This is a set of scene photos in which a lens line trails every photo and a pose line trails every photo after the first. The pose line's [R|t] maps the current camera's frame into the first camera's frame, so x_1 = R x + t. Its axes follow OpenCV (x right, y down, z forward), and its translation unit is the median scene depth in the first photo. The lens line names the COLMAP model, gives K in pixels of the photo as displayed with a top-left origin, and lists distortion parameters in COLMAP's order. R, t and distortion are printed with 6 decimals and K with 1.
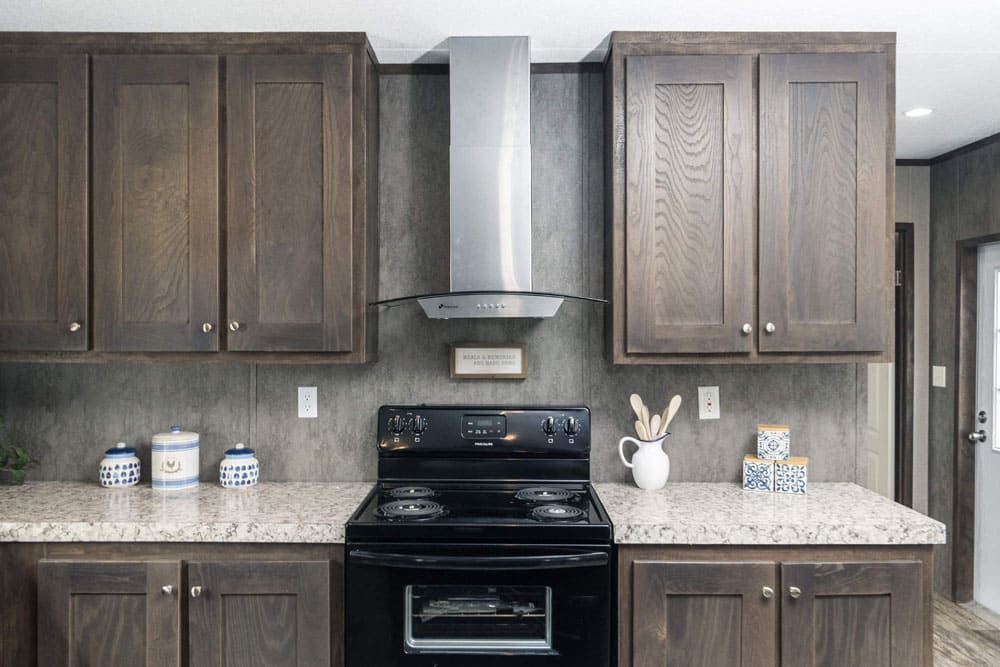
lens RADIAL K [[787.9, 0, 500.0], [0, 787.9, 333.5], [0, 0, 1]] dist [-0.000141, -0.000412]
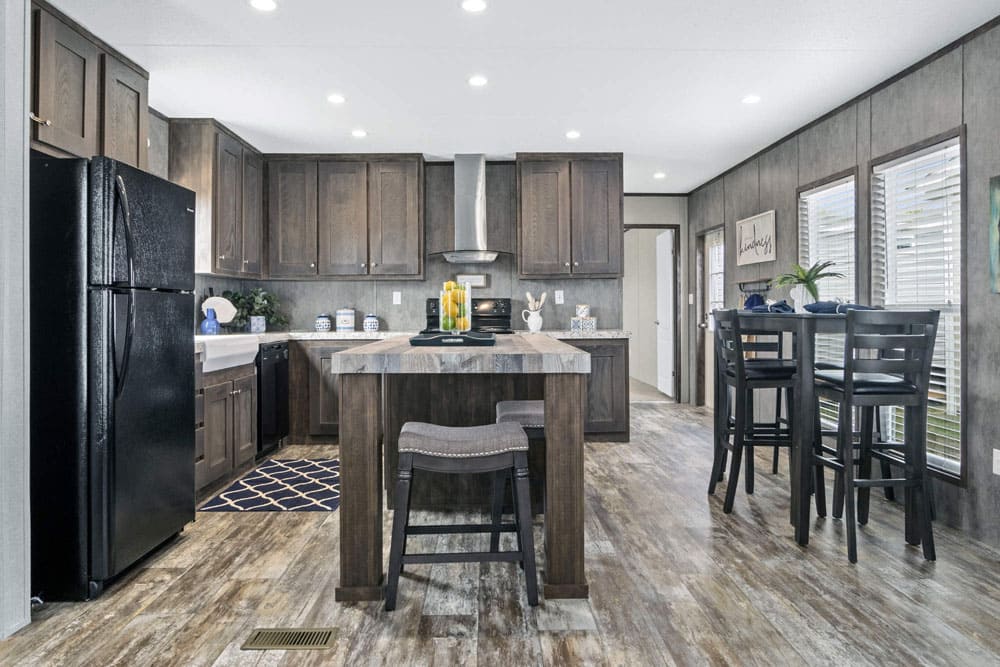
lens RADIAL K [[655.6, 0, 499.4], [0, 655.6, 308.4], [0, 0, 1]] dist [-0.003919, 0.000270]
pose [[0.999705, -0.007546, 0.023100, 0.032124], [0.007881, 0.999864, -0.014459, 0.167778], [-0.022988, 0.014637, 0.999629, -1.172553]]
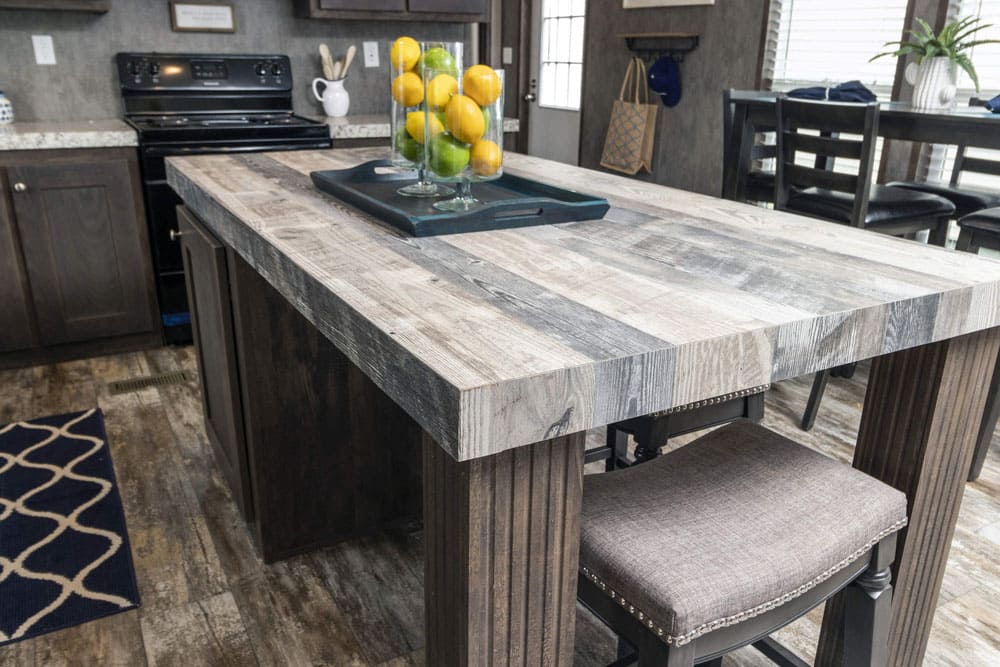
lens RADIAL K [[787.9, 0, 500.0], [0, 787.9, 333.5], [0, 0, 1]] dist [-0.000141, -0.000412]
pose [[0.869143, -0.154941, 0.469664, -0.299142], [-0.006772, 0.945840, 0.324564, 0.111956], [-0.494515, -0.285273, 0.821020, -0.447854]]
